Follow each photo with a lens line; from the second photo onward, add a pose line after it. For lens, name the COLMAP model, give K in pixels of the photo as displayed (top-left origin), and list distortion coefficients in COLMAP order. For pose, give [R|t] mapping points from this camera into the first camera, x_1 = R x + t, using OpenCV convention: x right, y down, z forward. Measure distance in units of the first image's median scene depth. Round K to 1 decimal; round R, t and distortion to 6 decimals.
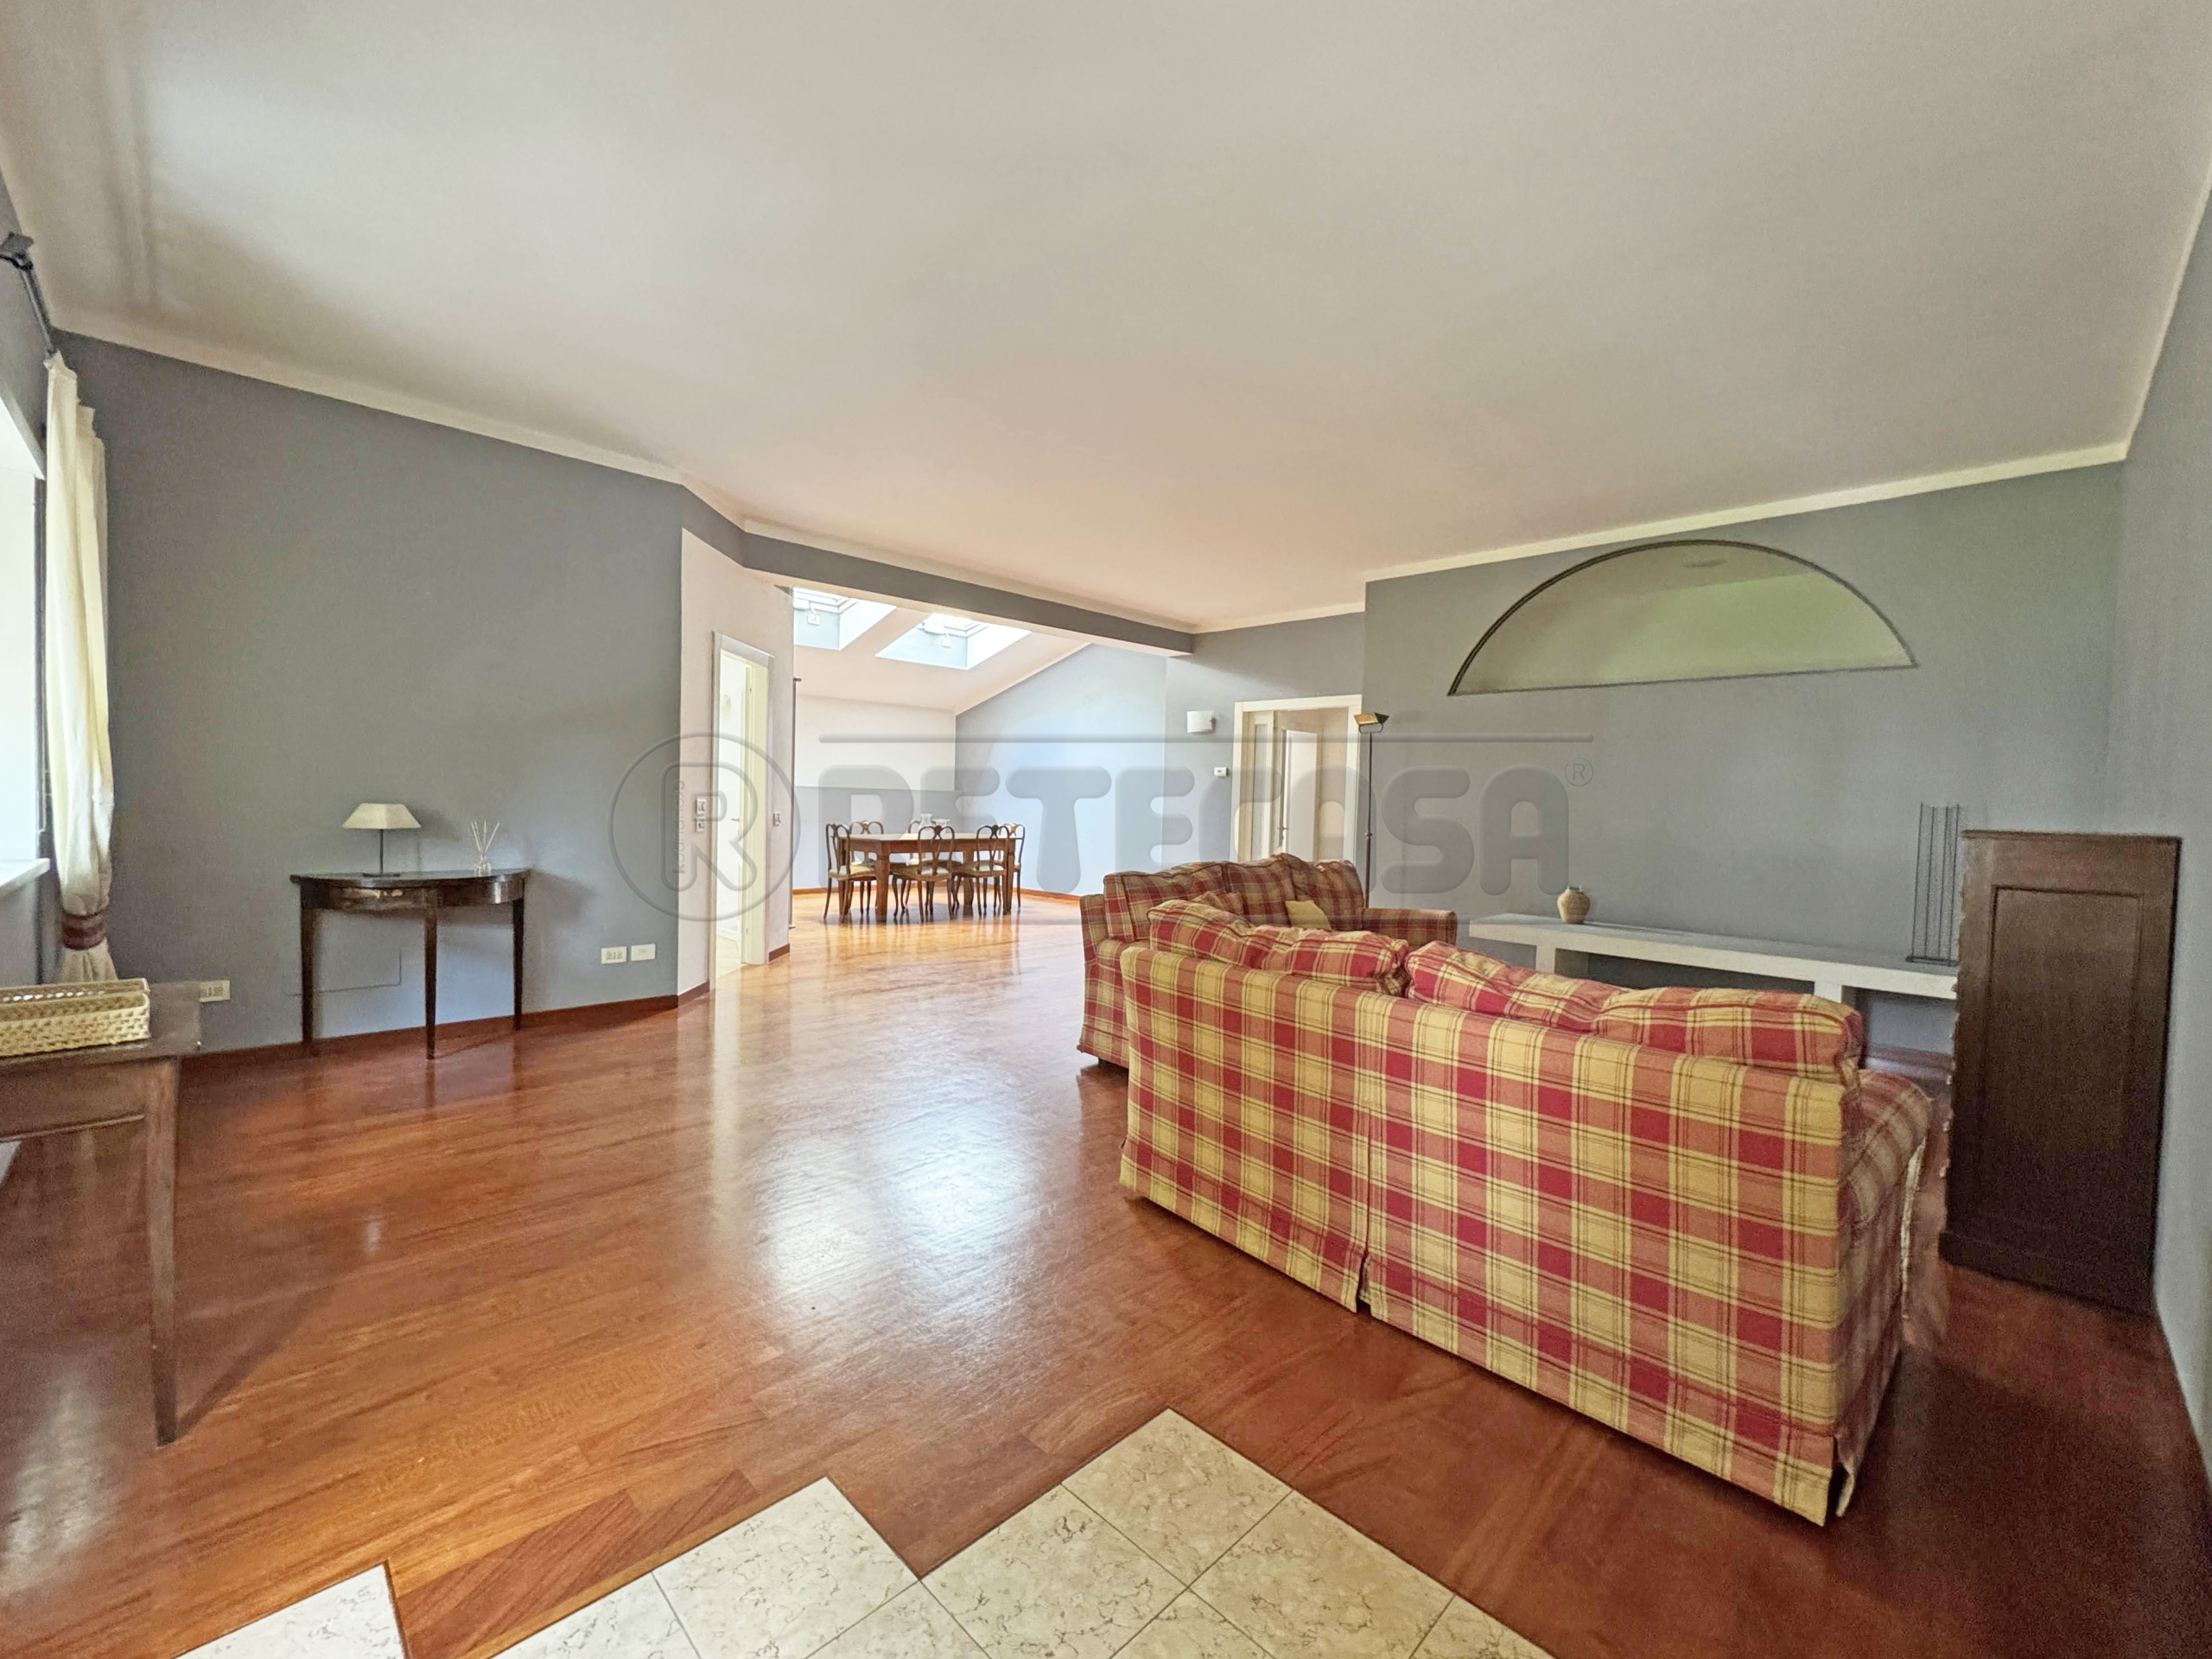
lens RADIAL K [[883.8, 0, 1106.0], [0, 883.8, 829.5], [0, 0, 1]] dist [-0.001829, -0.000289]
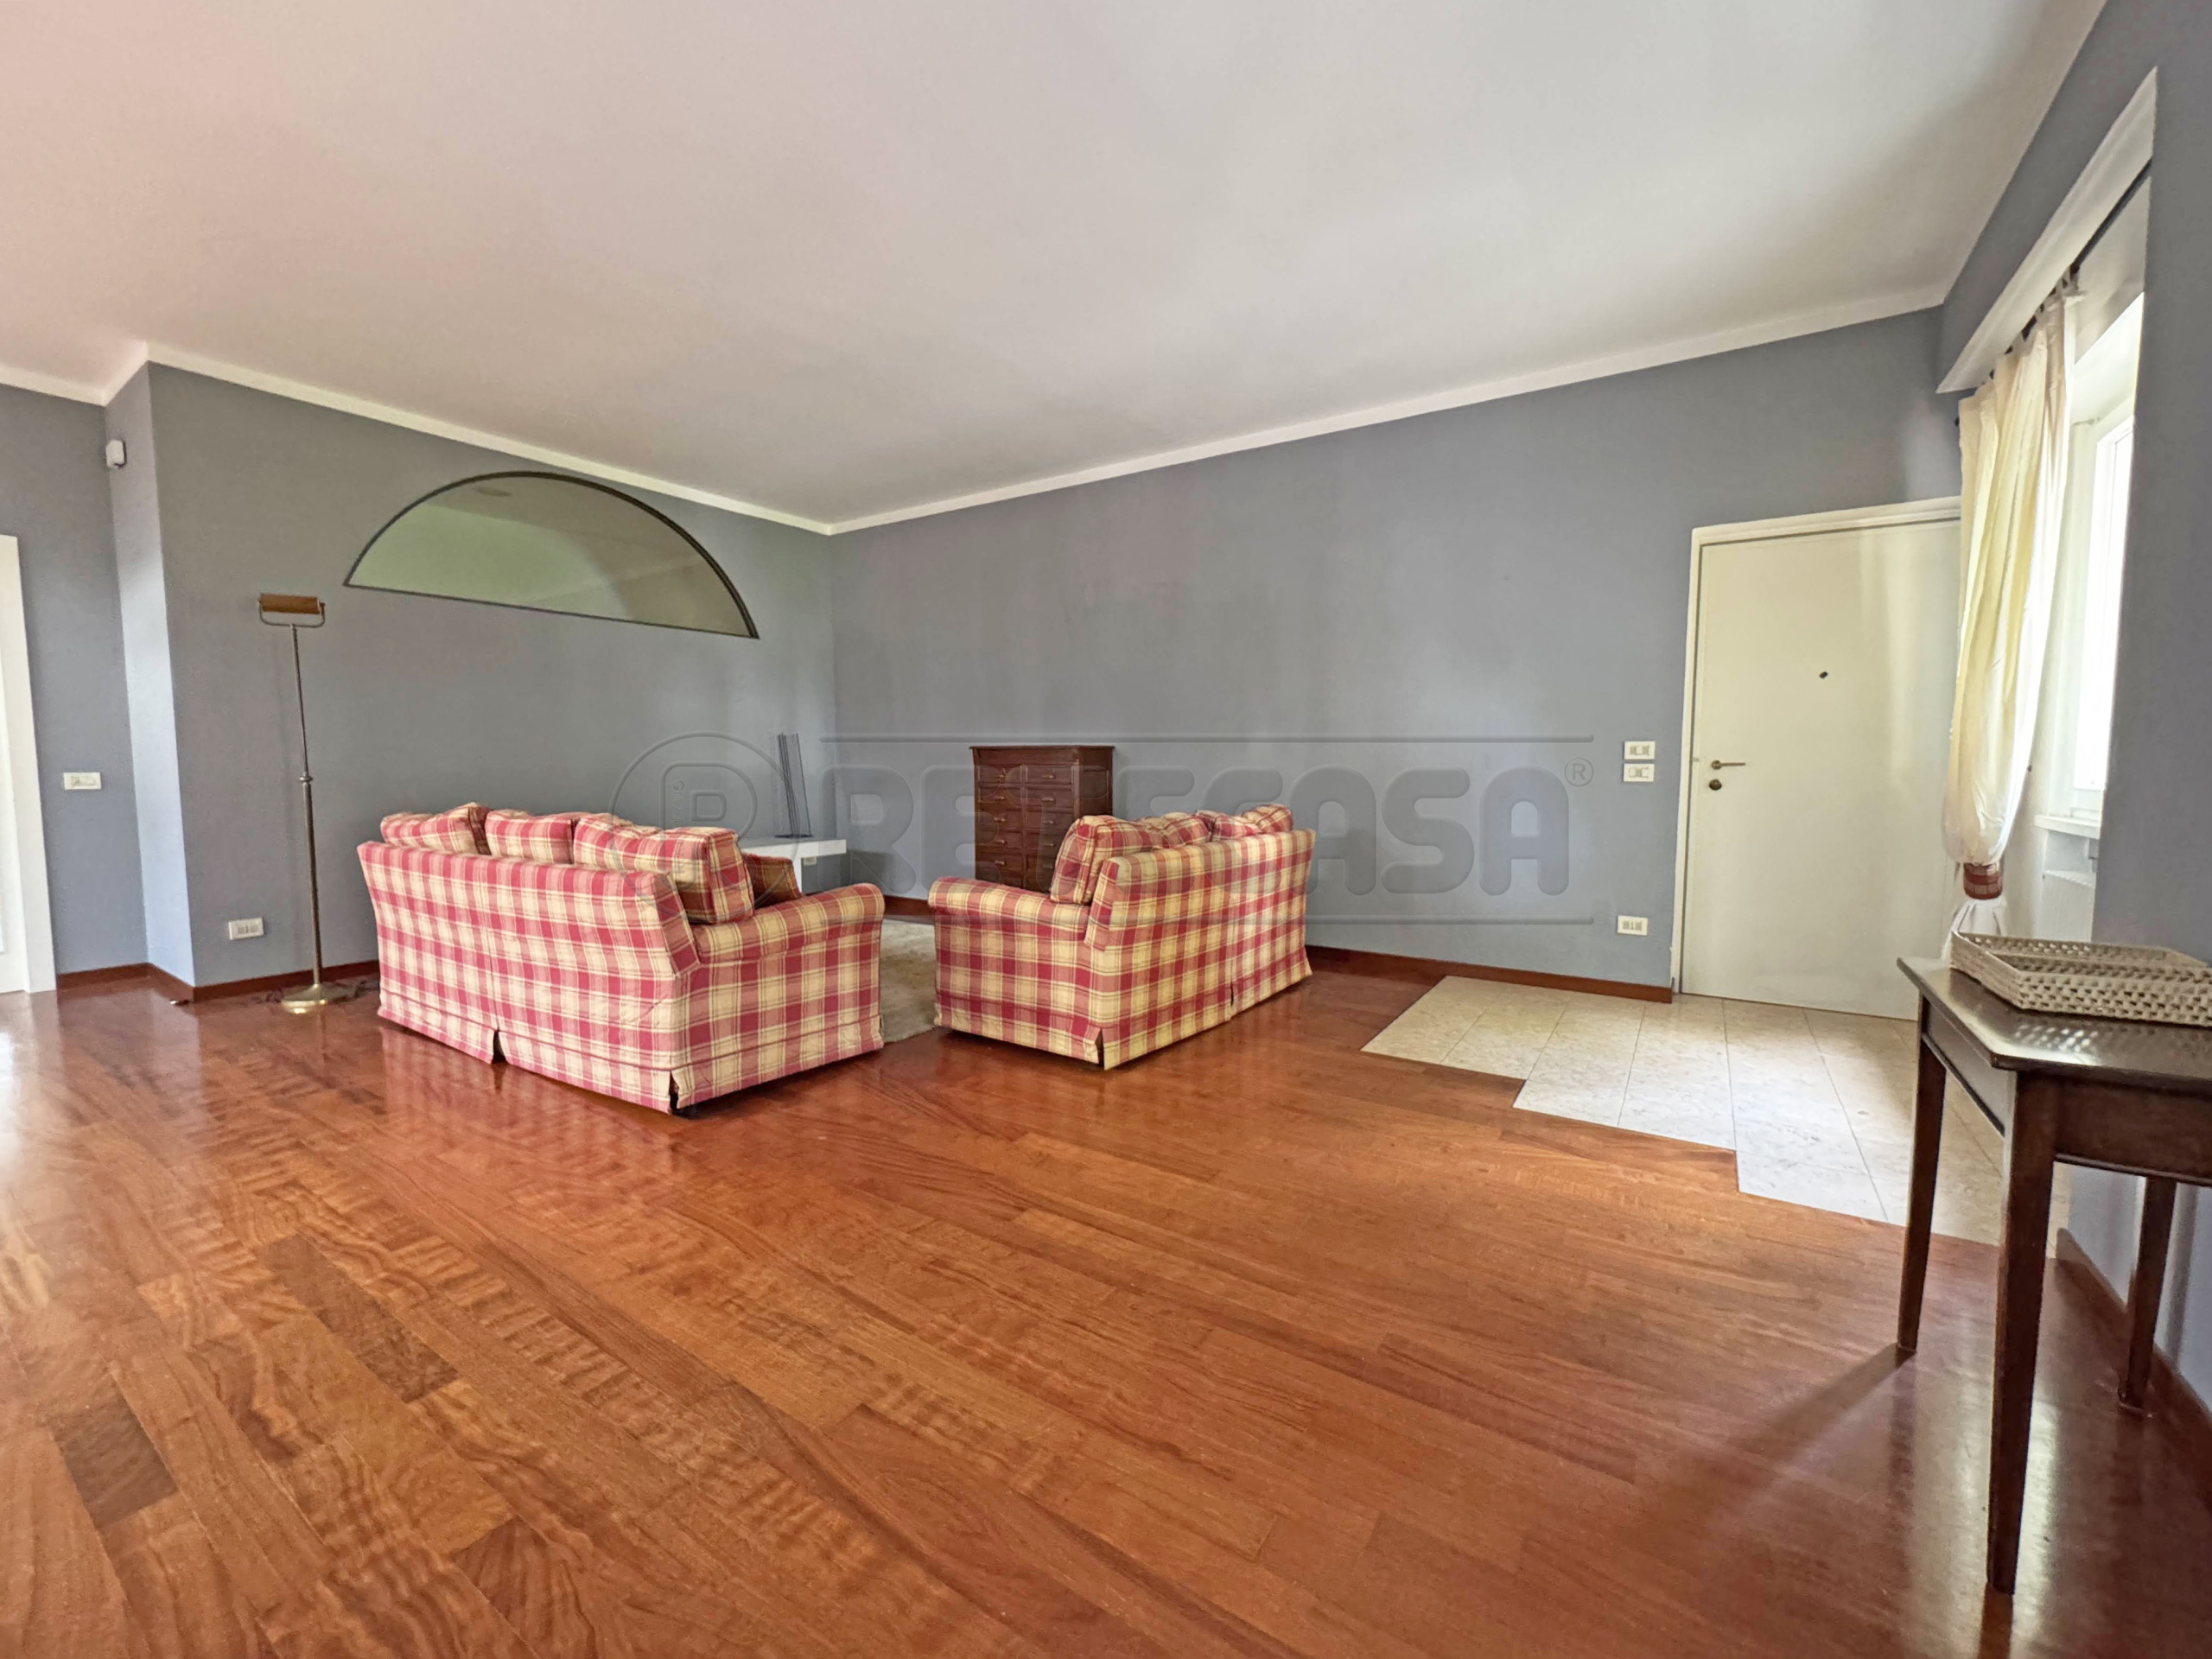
lens RADIAL K [[883.8, 0, 1106.0], [0, 883.8, 829.5], [0, 0, 1]] dist [-0.001829, -0.000289]
pose [[-0.181845, -0.100987, 0.978128, -1.466122], [0.028376, 0.993759, 0.107876, -0.034014], [-0.982918, 0.047372, -0.177845, 1.652453]]
